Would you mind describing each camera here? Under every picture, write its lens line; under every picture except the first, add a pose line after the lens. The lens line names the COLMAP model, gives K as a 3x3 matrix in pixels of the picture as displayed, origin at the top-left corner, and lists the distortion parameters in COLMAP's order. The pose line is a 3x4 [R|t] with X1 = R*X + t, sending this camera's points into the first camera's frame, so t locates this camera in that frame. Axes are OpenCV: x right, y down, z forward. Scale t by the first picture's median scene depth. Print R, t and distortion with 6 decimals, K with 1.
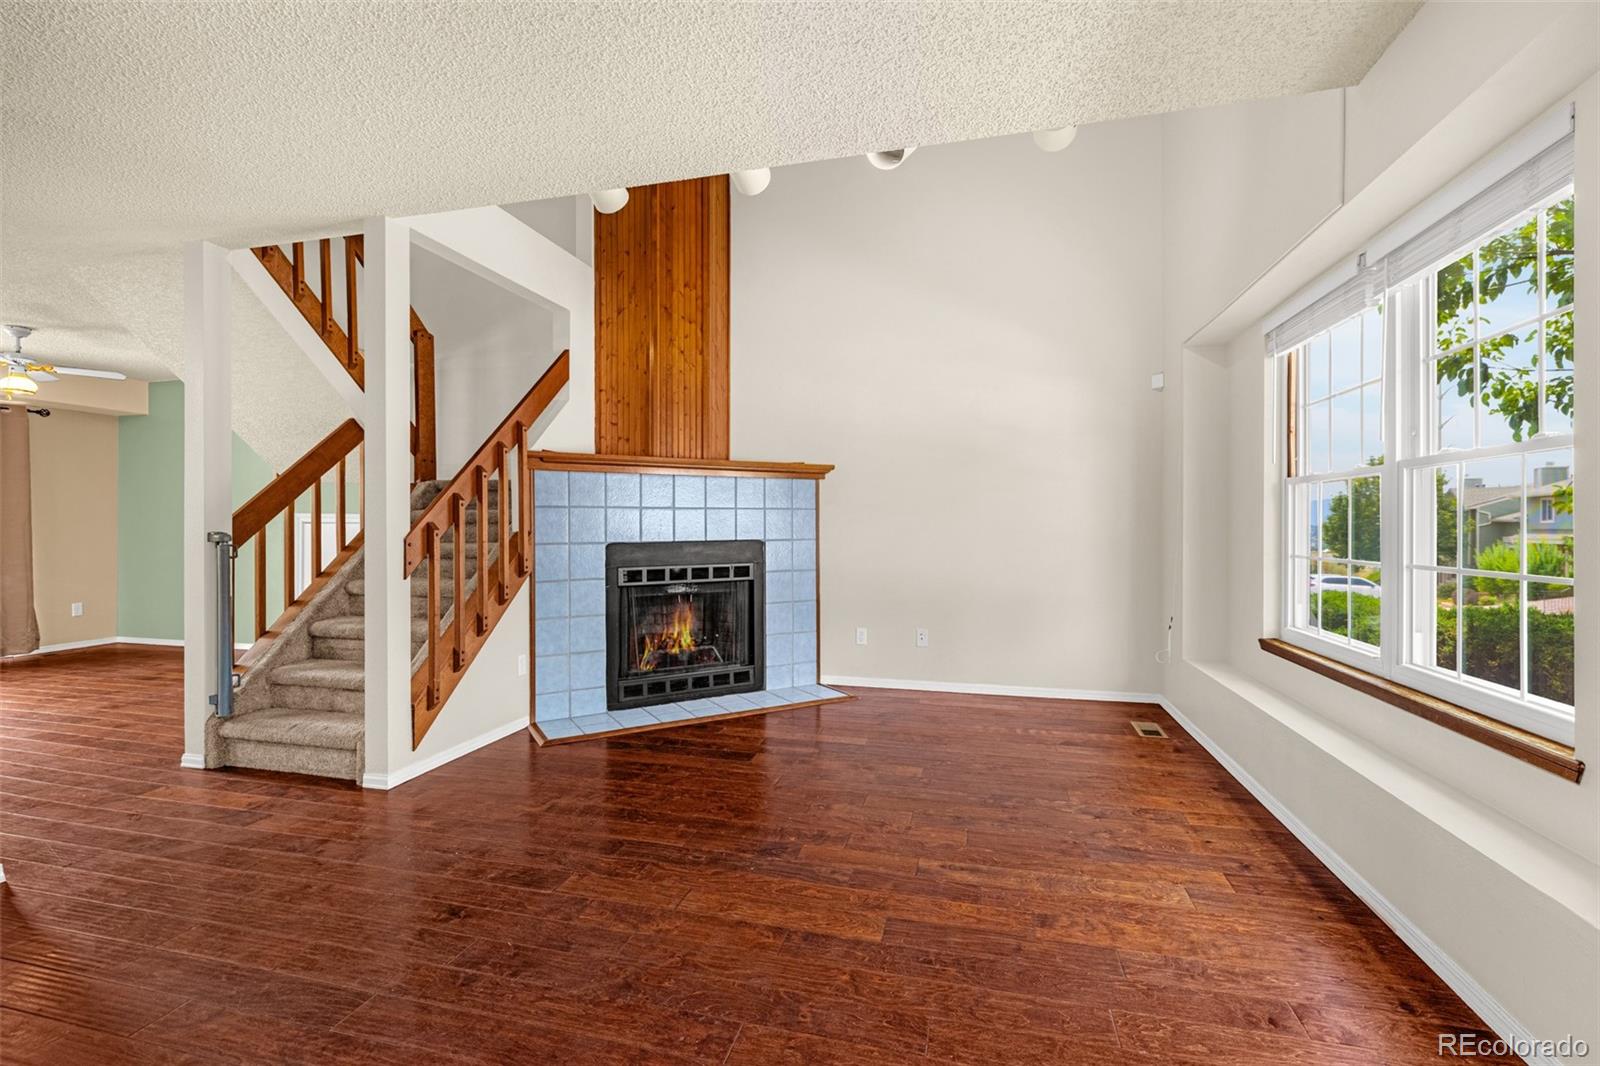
lens RADIAL K [[698.0, 0, 794.4], [0, 698.0, 529.5], [0, 0, 1]] dist [0.000034, 0.000355]
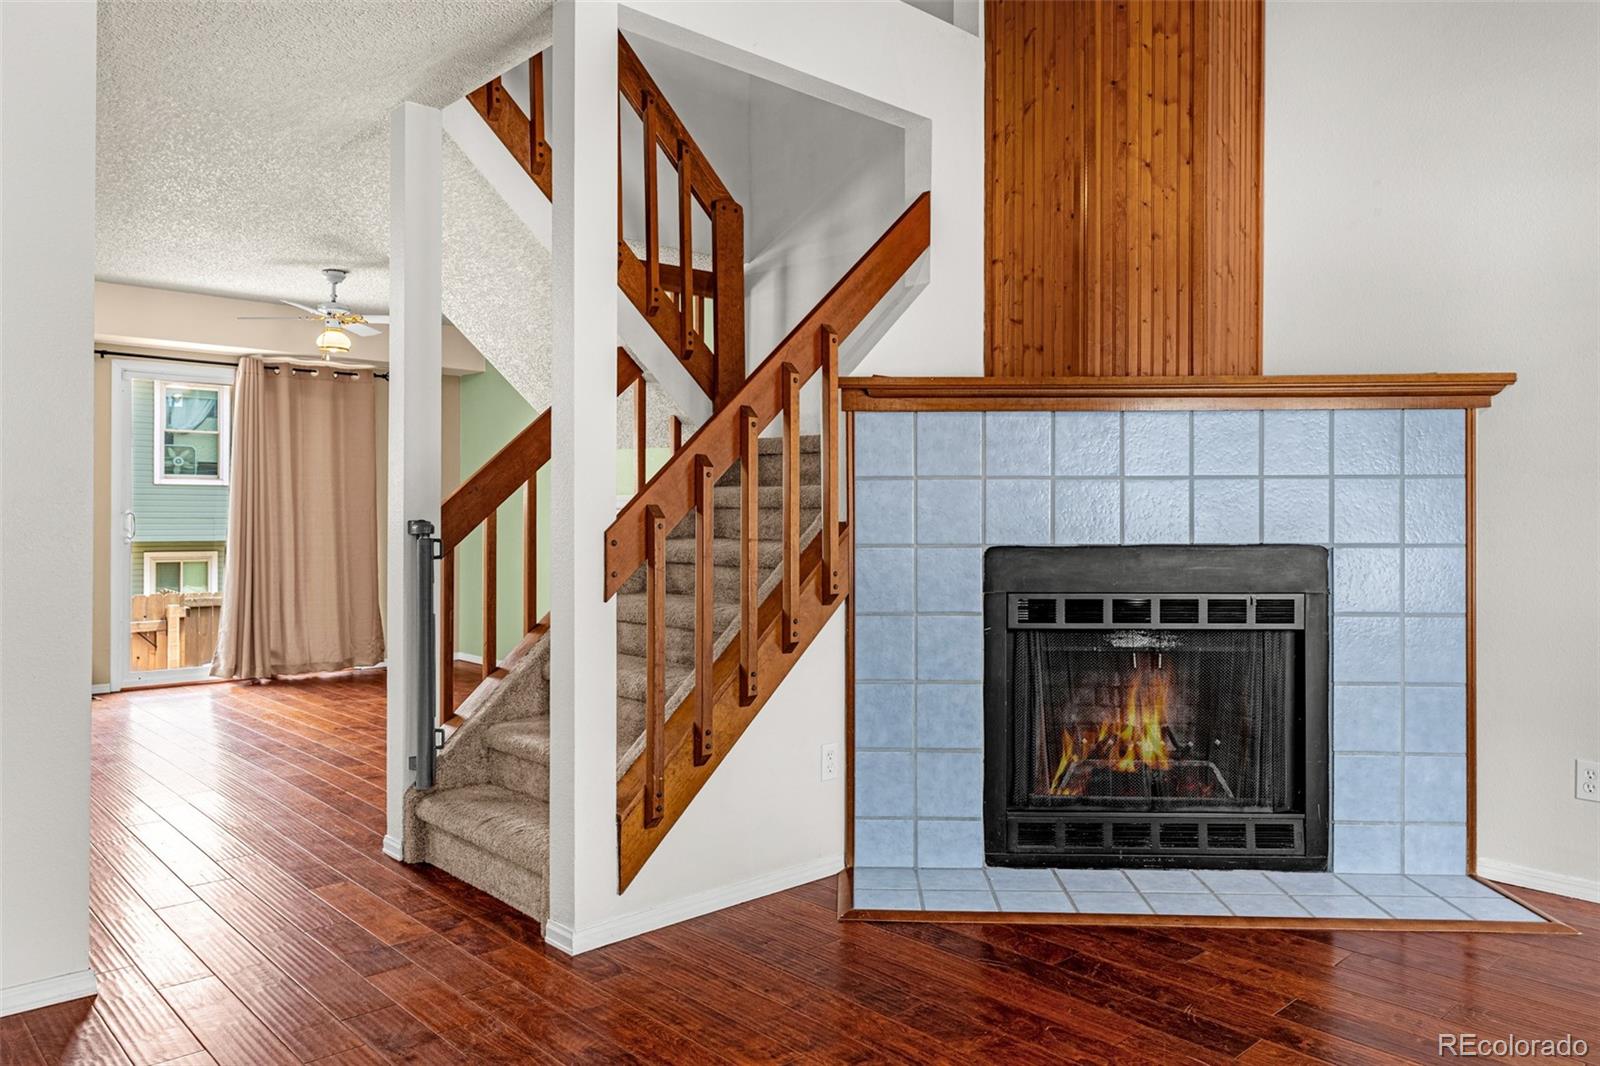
lens RADIAL K [[1112.1, 0, 794.8], [0, 1112.1, 518.2], [0, 0, 1]] dist [-0.002484, 0.001464]
pose [[0.843922, 0.003559, -0.536454, 0.058422], [-0.005977, 0.999978, -0.002769, 0.001861], [0.536432, 0.005544, 0.843925, 0.216611]]
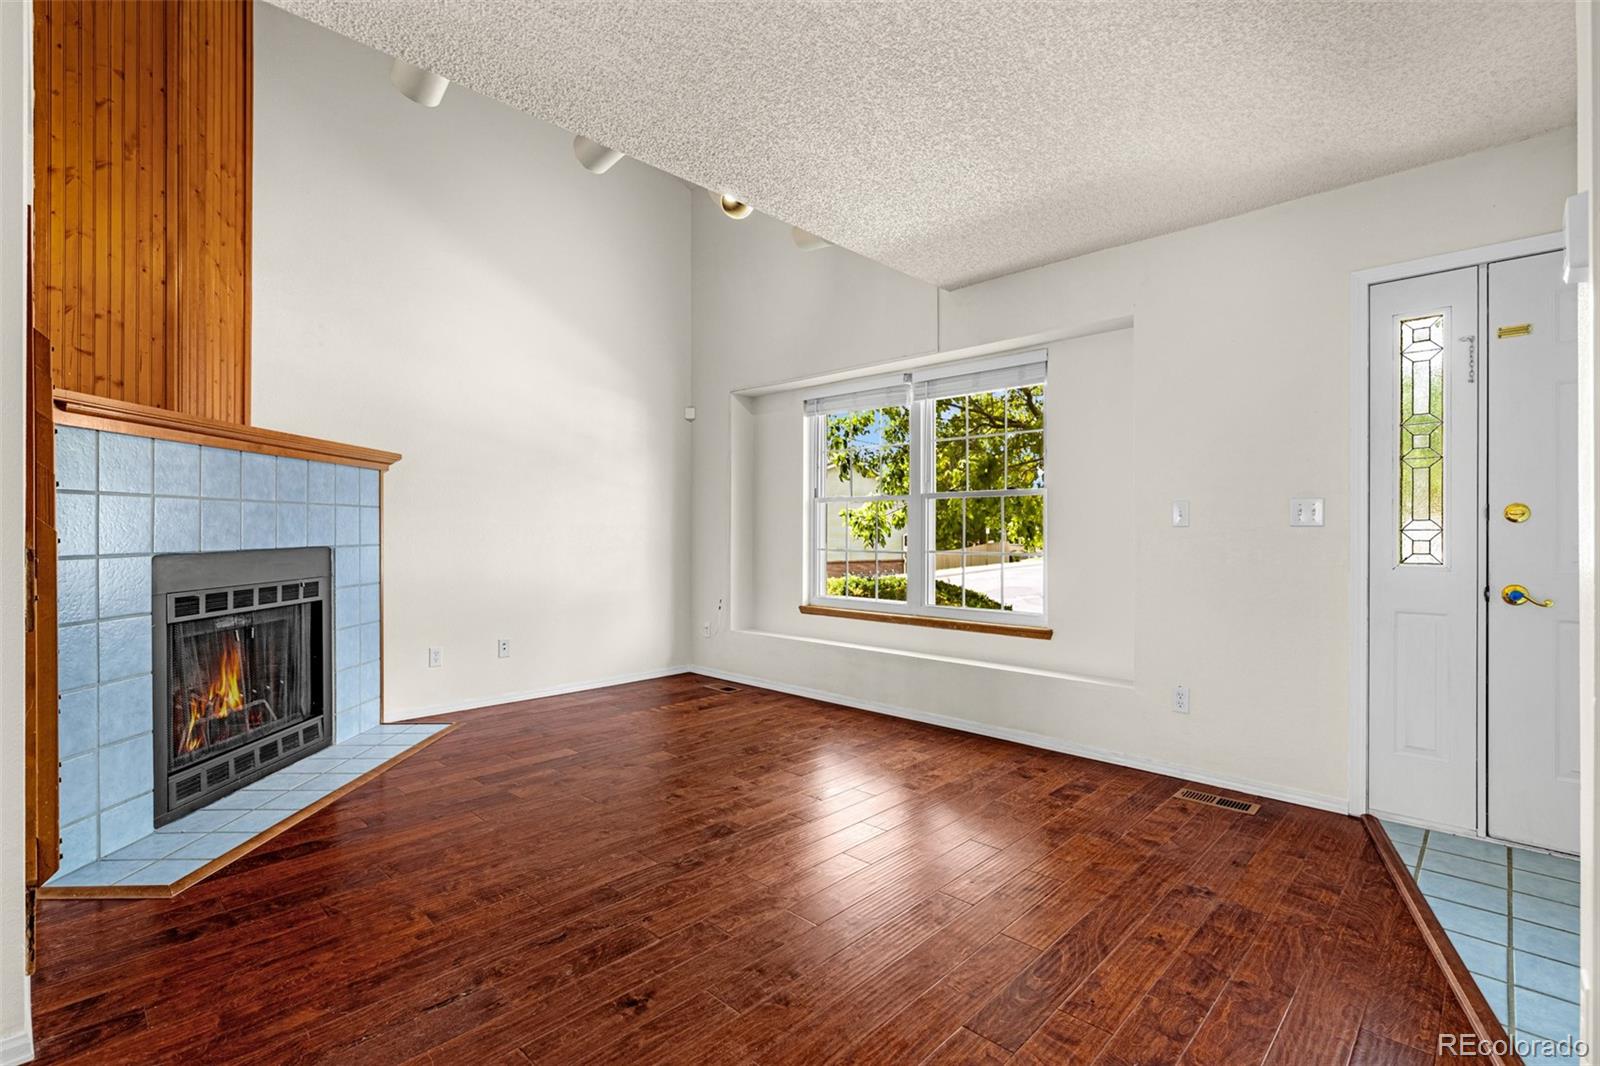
lens RADIAL K [[734.1, 0, 788.8], [0, 734.1, 531.9], [0, 0, 1]] dist [-0.004601, 0.001499]
pose [[0.498114, 0.000258, 0.867111, -0.546426], [0.002882, 0.999994, -0.001952, 0.002873], [-0.867107, 0.003471, 0.498110, 0.201195]]
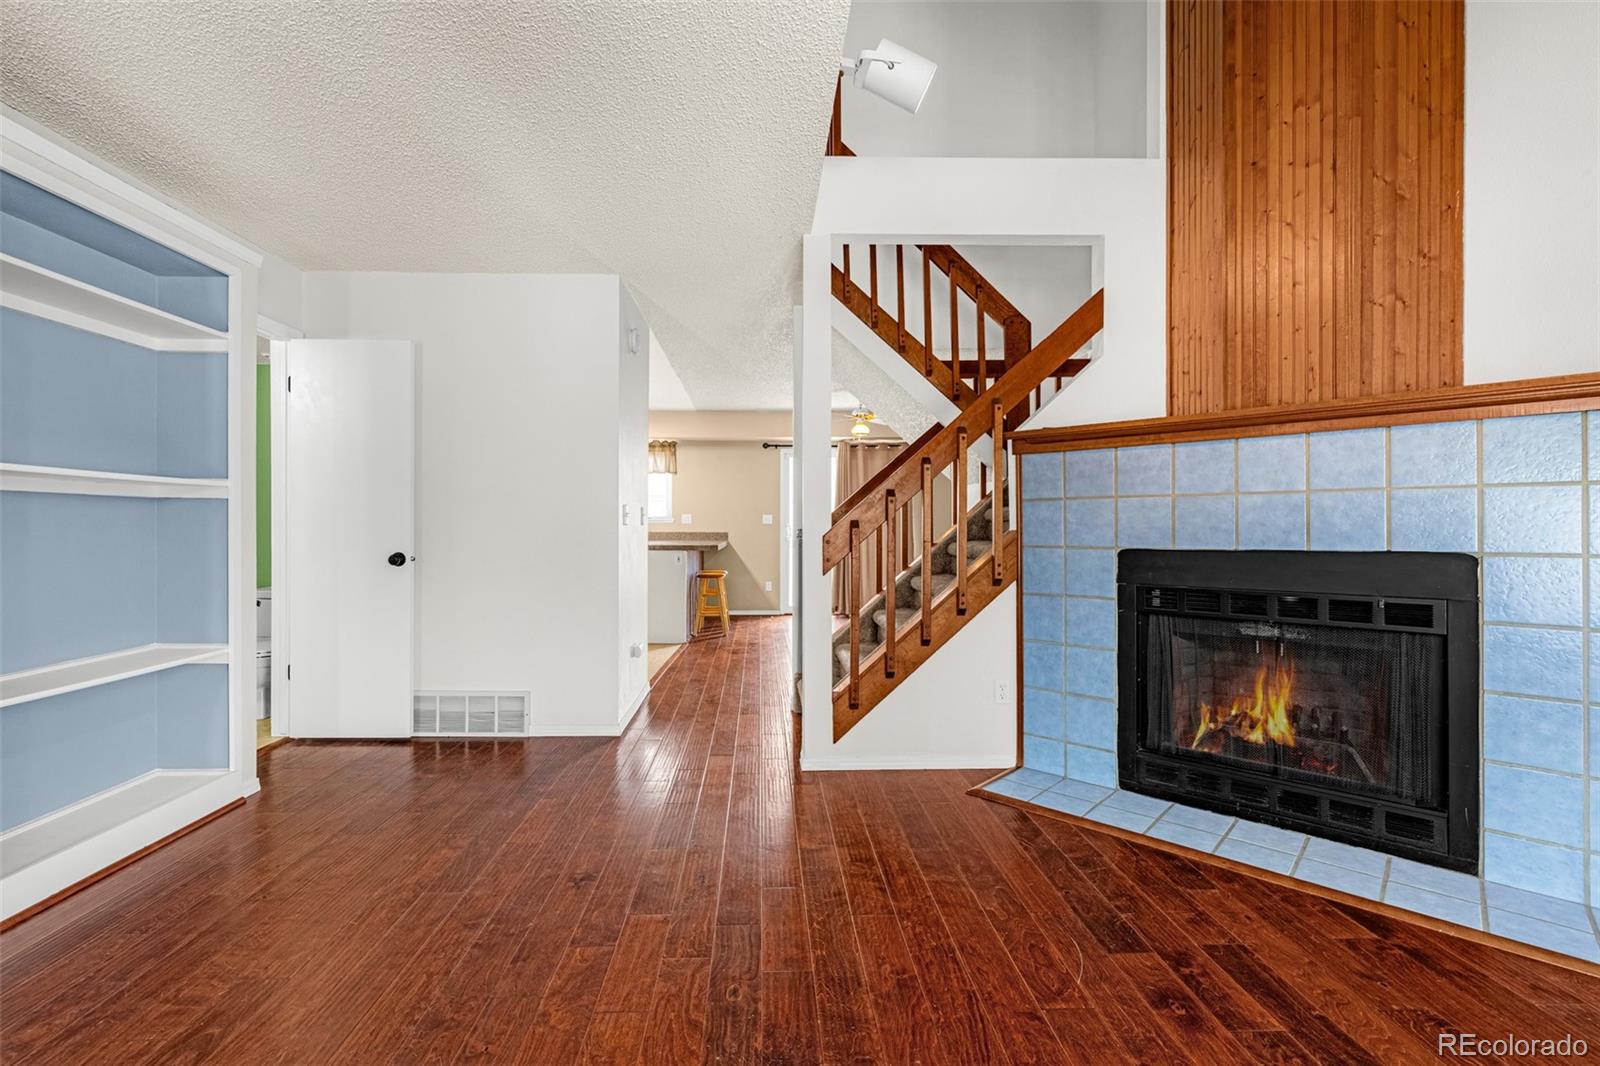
lens RADIAL K [[698.0, 0, 774.4], [0, 698.0, 527.6], [0, 0, 1]] dist [0.000034, 0.000355]
pose [[0.277130, 0.002623, -0.960829, 0.308548], [-0.004516, 0.999989, 0.001427, -0.000746], [0.960822, 0.003944, 0.277138, 0.473717]]
